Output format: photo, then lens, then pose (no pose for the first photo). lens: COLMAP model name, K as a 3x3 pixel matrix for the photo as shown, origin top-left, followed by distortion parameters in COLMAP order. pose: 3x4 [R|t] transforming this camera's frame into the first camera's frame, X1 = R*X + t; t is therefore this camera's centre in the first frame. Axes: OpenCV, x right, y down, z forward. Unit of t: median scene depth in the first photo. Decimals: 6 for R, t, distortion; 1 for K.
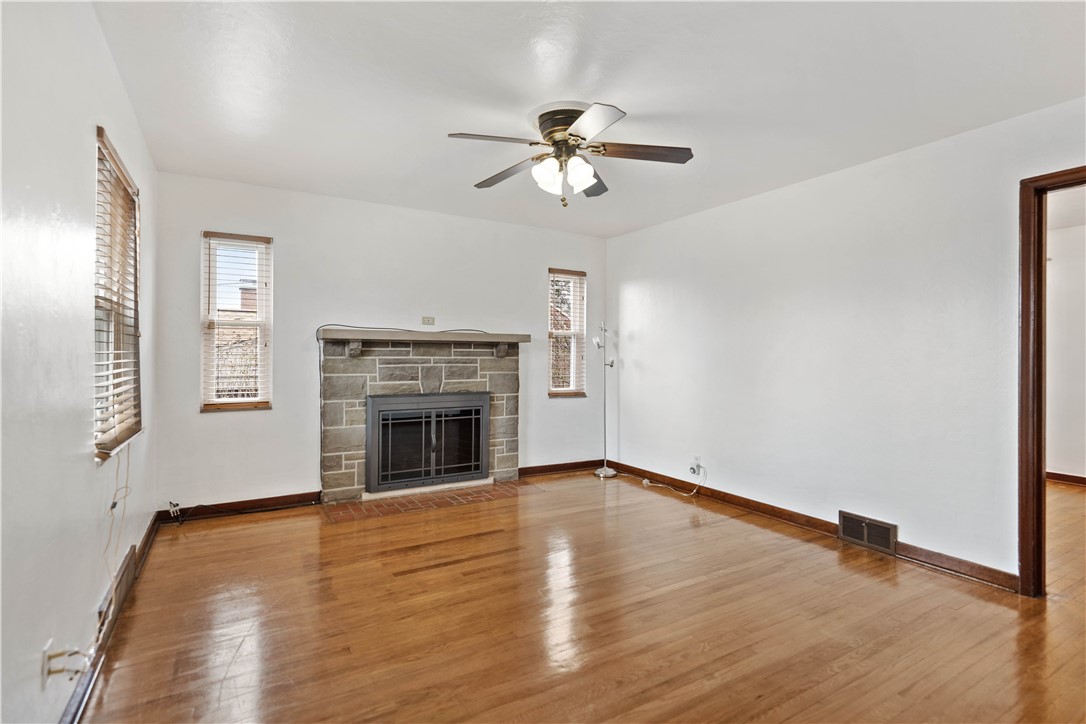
lens RADIAL K [[527.0, 0, 542.9], [0, 527.0, 355.3], [0, 0, 1]] dist [0.002302, 0.000293]
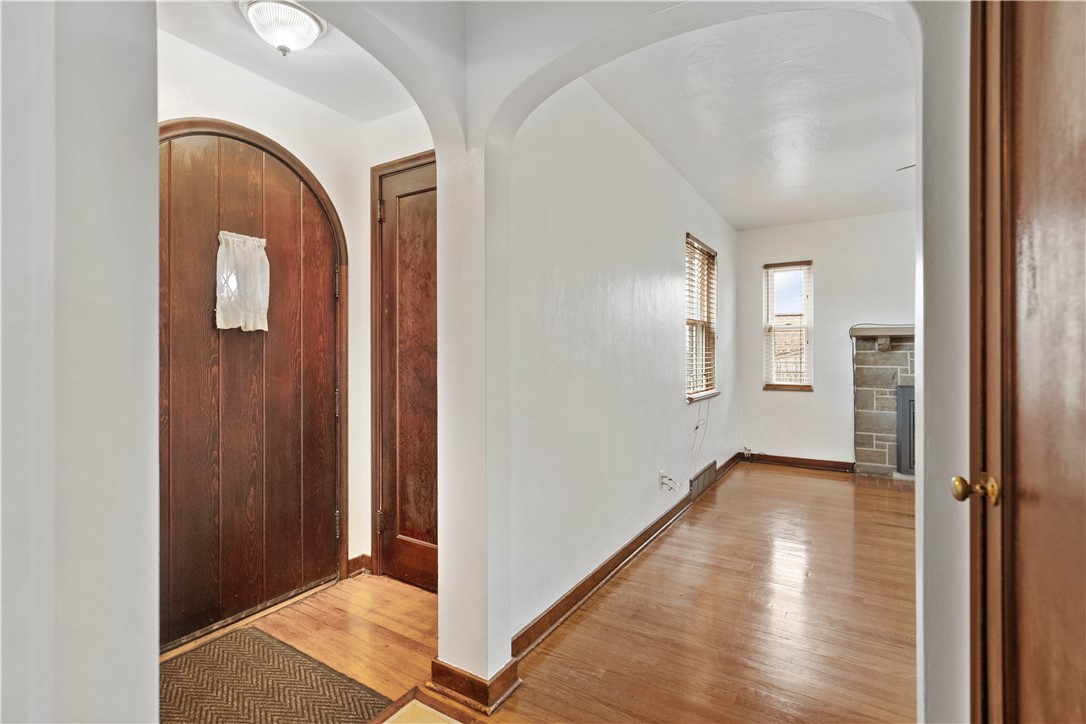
lens RADIAL K [[491.6, 0, 543.1], [0, 491.6, 356.2], [0, 0, 1]] dist [0.004666, 0.000241]
pose [[0.473331, 0.003085, -0.880879, 0.234213], [0.002192, 0.999987, 0.004680, 0.007718], [0.880882, -0.004146, 0.473318, -0.157780]]
